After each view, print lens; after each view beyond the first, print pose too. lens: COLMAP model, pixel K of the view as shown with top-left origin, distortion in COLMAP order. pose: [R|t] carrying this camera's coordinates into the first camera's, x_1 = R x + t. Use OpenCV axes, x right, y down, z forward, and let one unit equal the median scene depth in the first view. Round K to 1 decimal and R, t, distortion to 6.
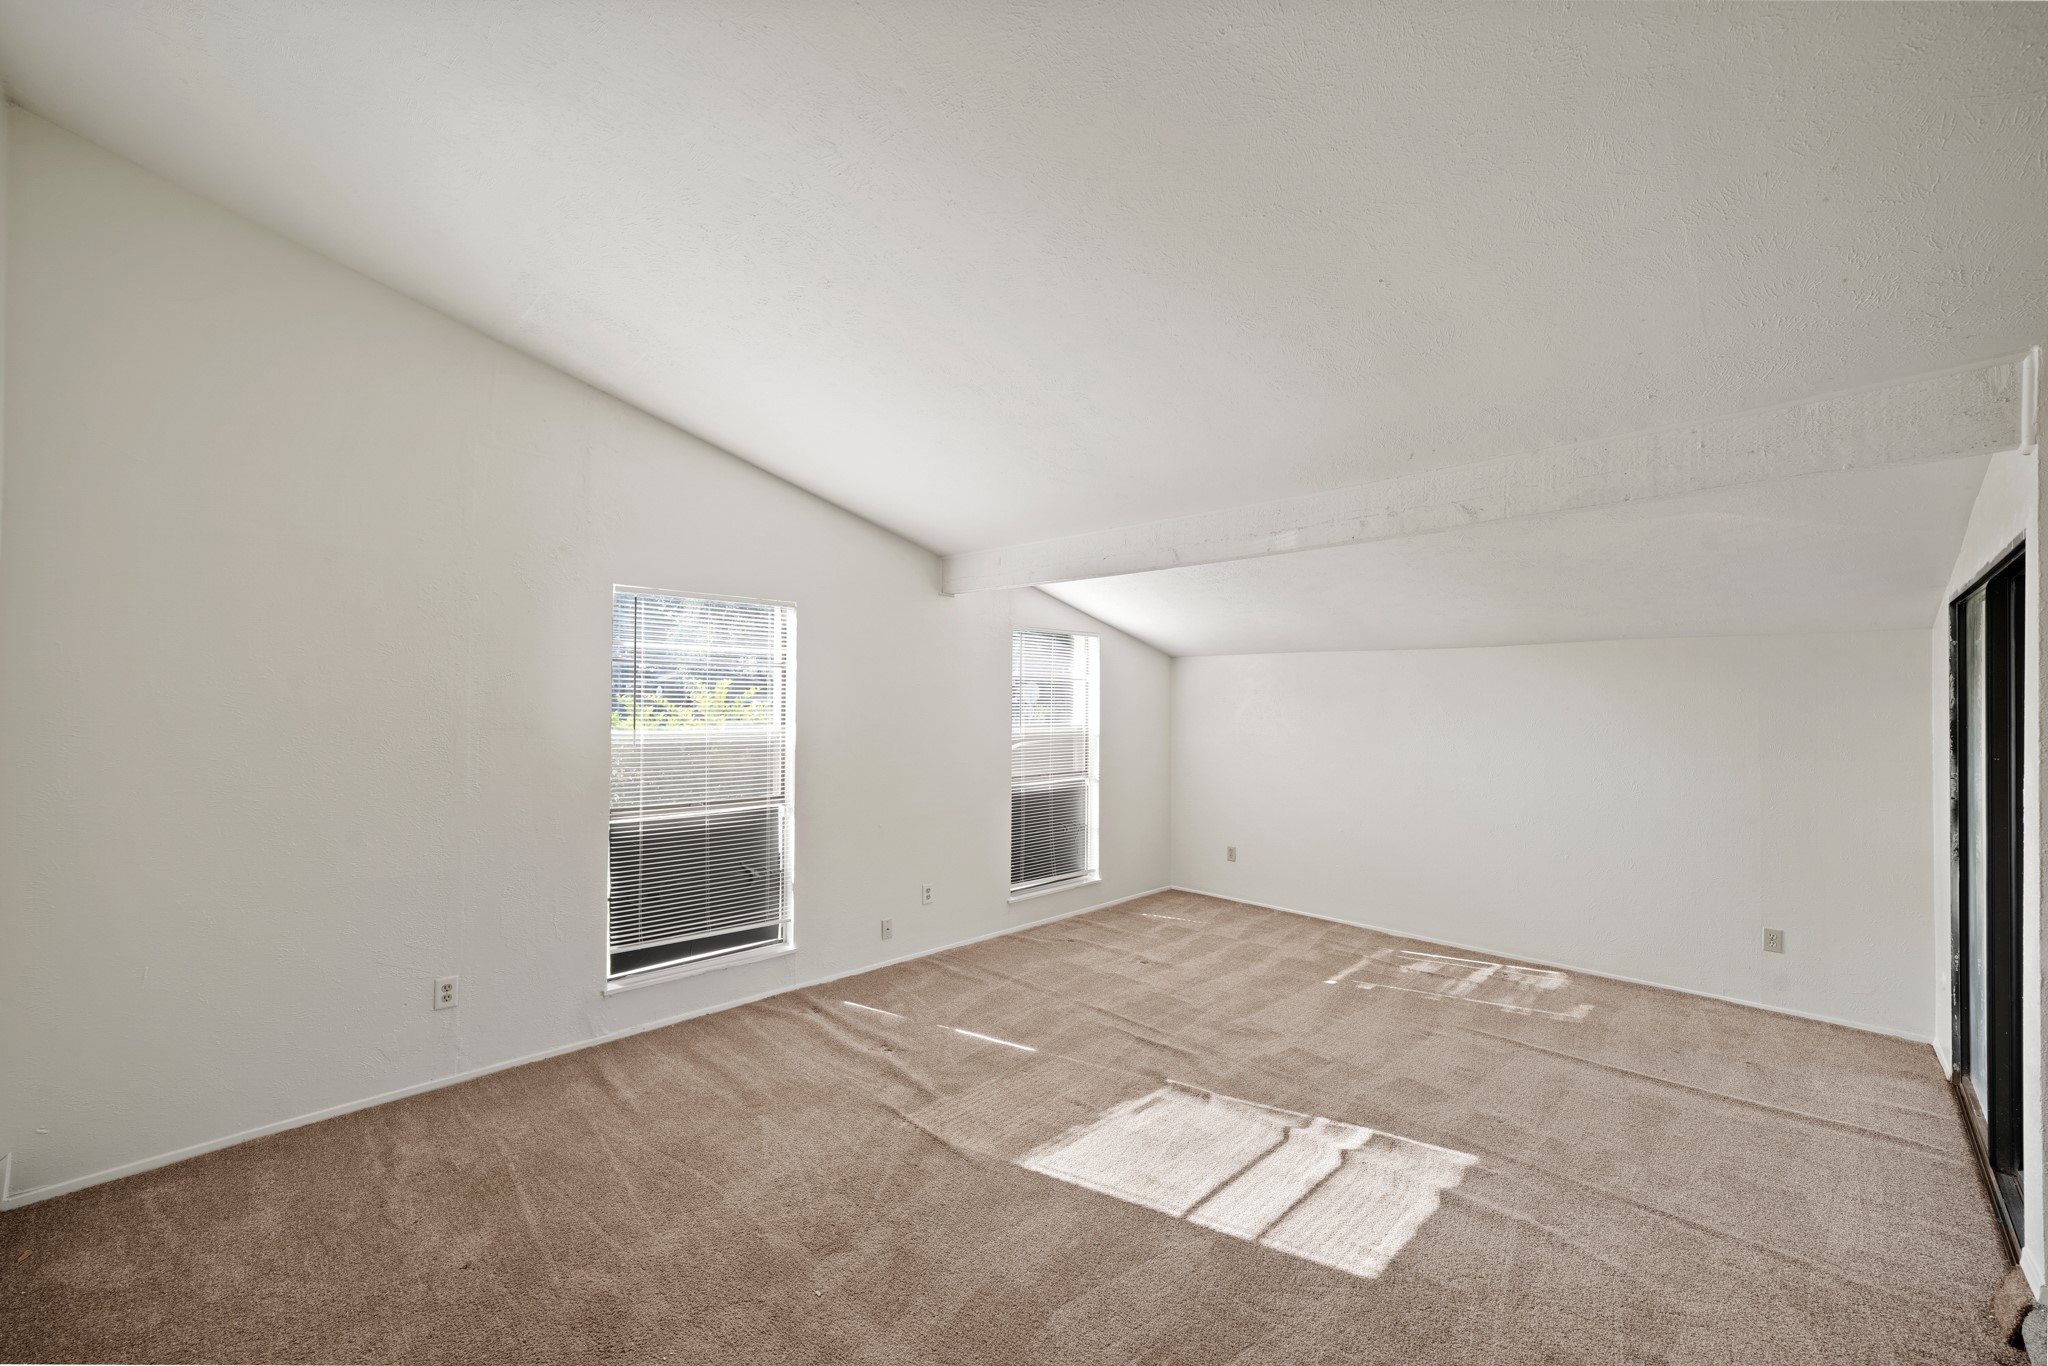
lens RADIAL K [[799.6, 0, 1021.0], [0, 799.6, 704.3], [0, 0, 1]] dist [-0.000422, -0.000113]
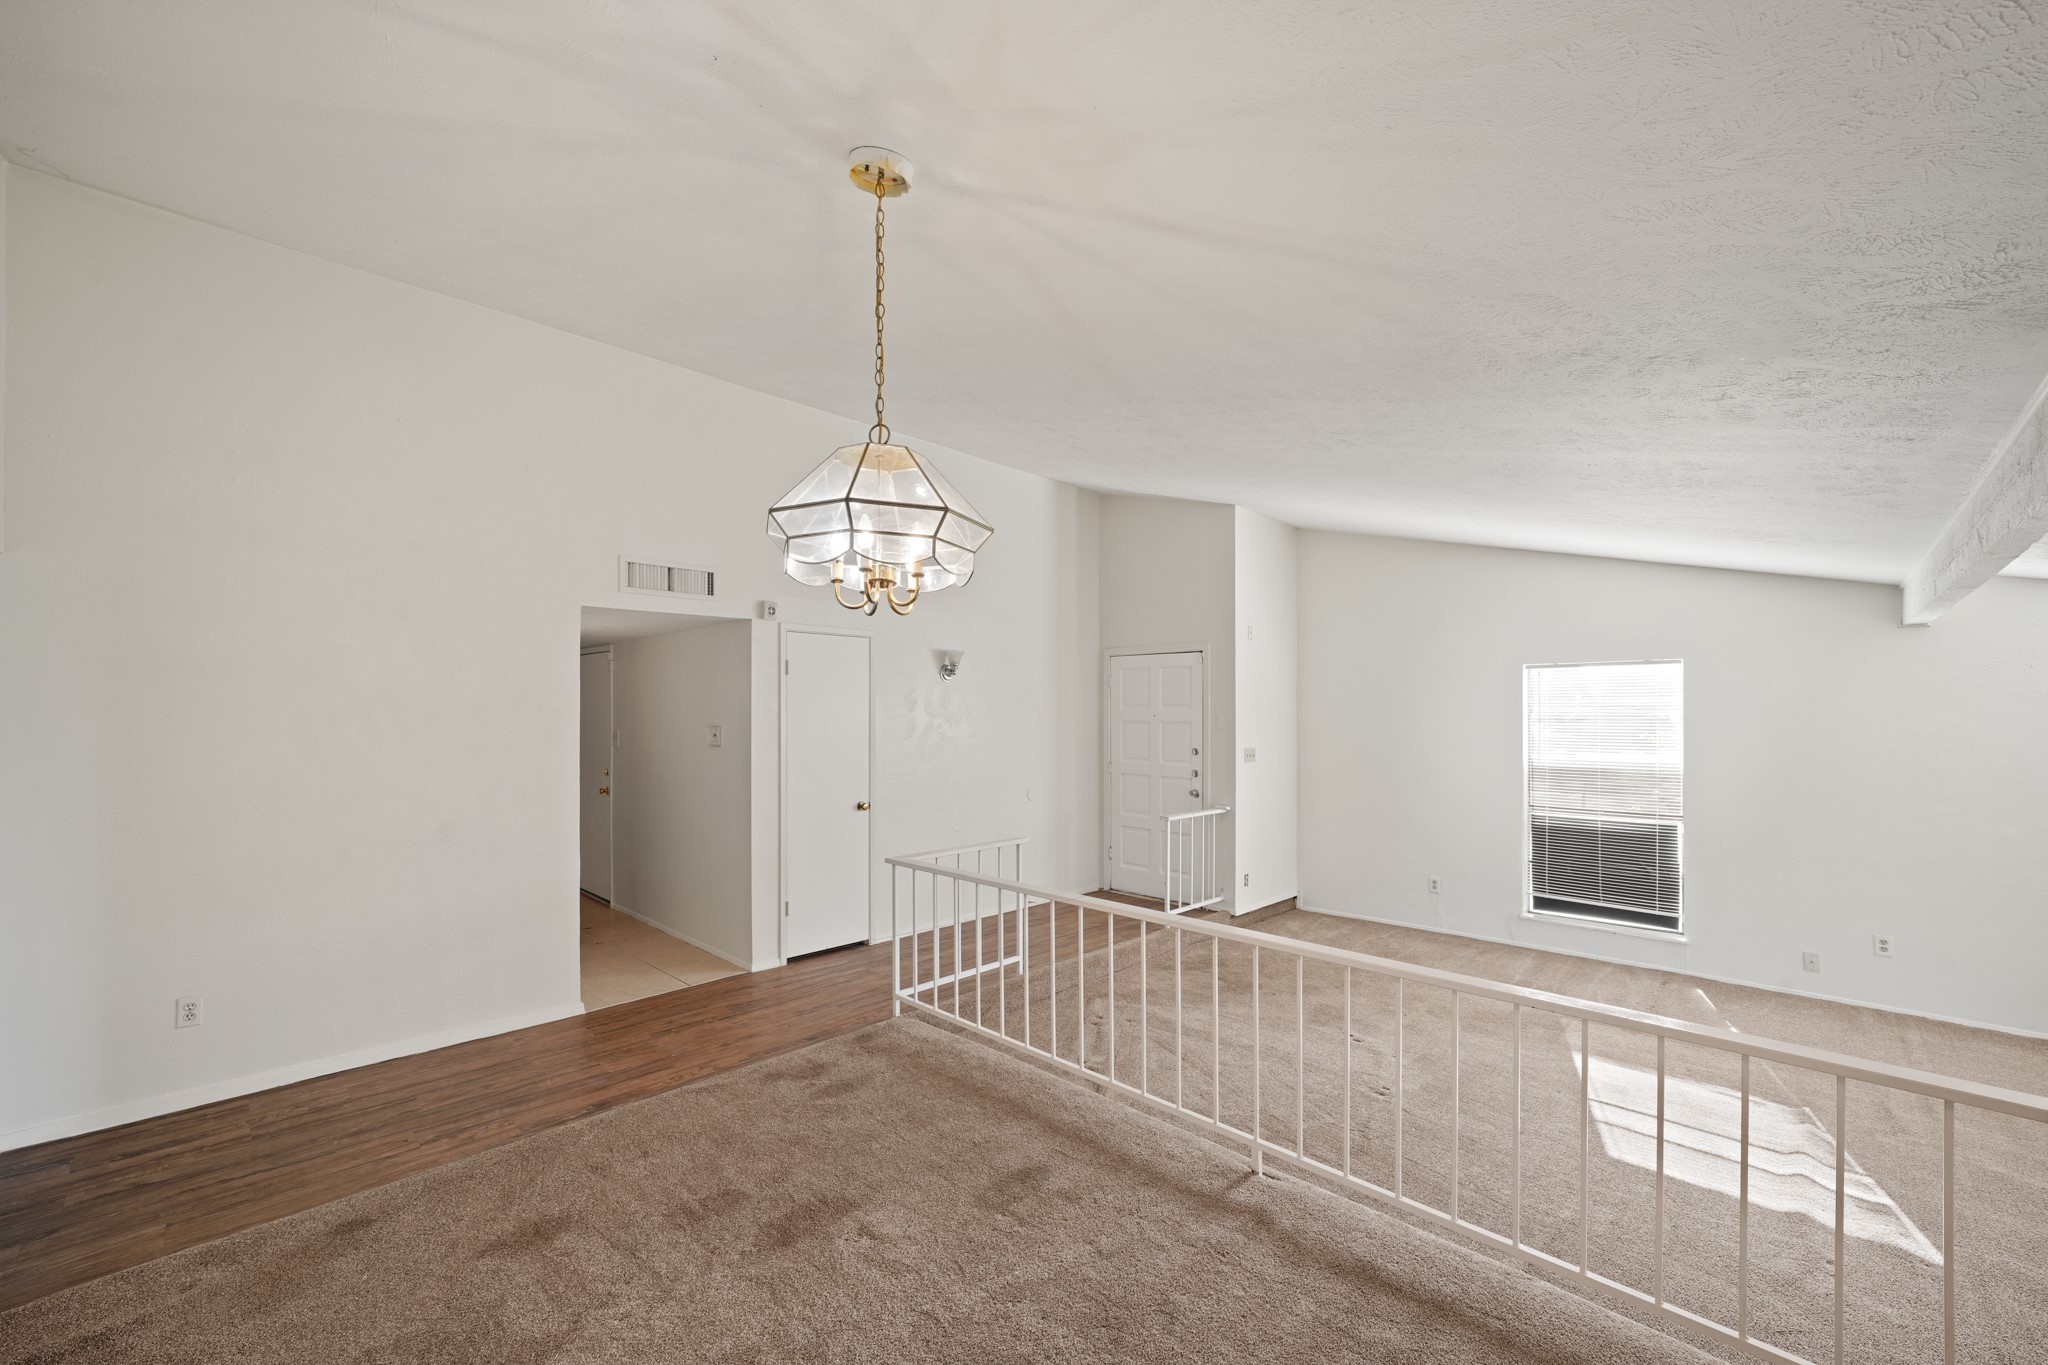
lens RADIAL K [[799.6, 0, 1021.0], [0, 799.6, 703.8], [0, 0, 1]] dist [-0.000422, -0.000113]
pose [[0.020116, -0.021448, -0.999568, 1.079980], [-0.002153, 0.999767, -0.021496, -0.035299], [0.999795, 0.002585, 0.020065, -0.052429]]
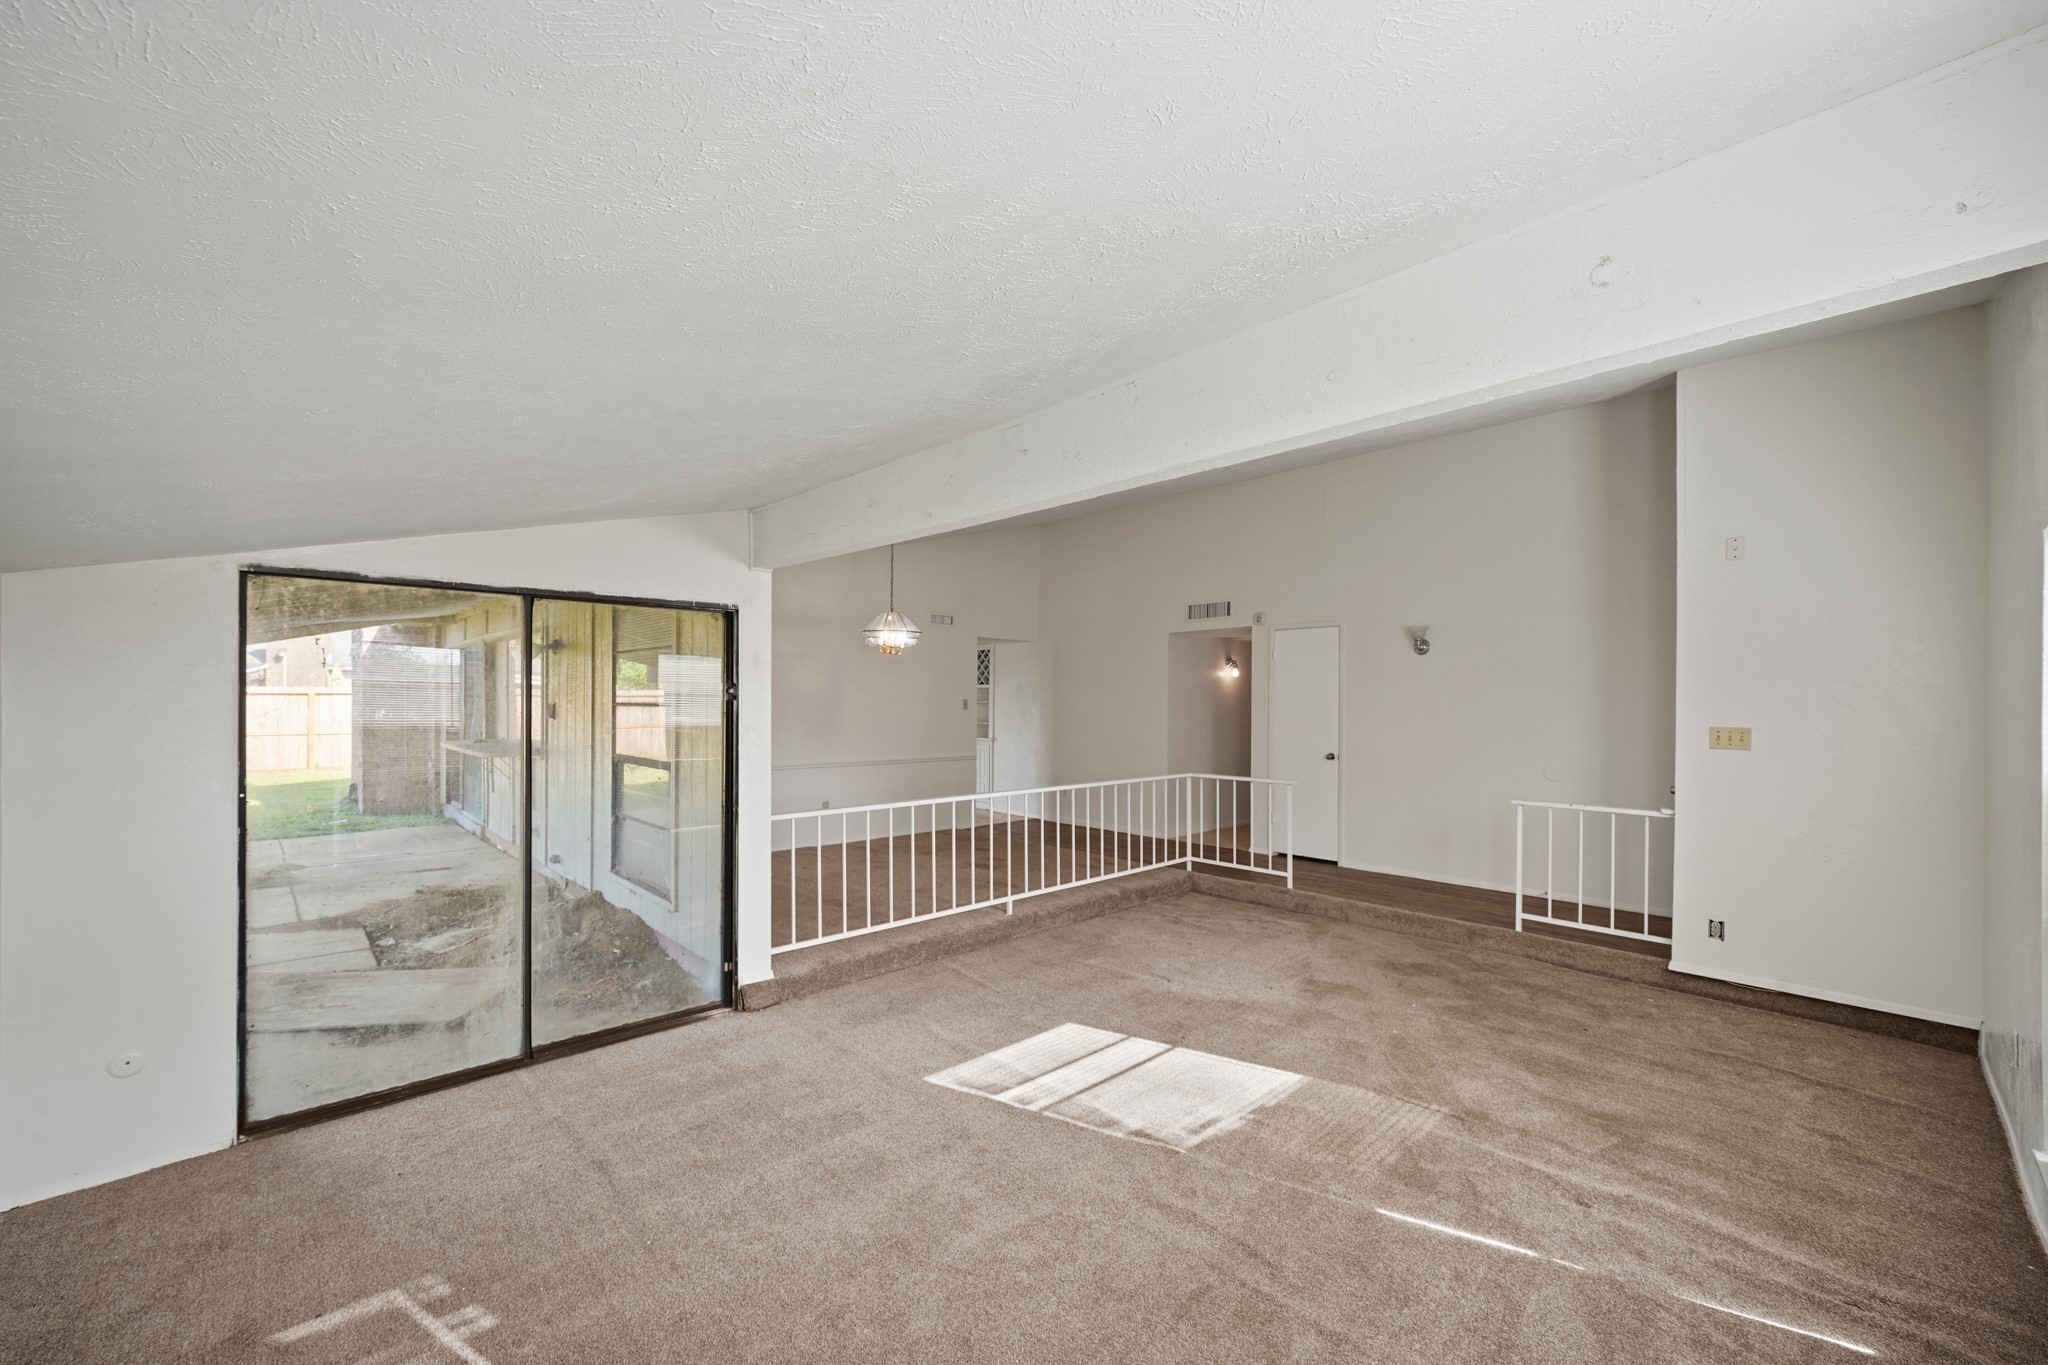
lens RADIAL K [[799.6, 0, 1021.0], [0, 799.6, 703.8], [0, 0, 1]] dist [-0.000422, -0.000113]
pose [[-0.999681, -0.012614, 0.021883, 0.300162], [-0.012539, 0.999915, 0.003571, -0.001163], [-0.021926, 0.003295, -0.999754, 1.616602]]
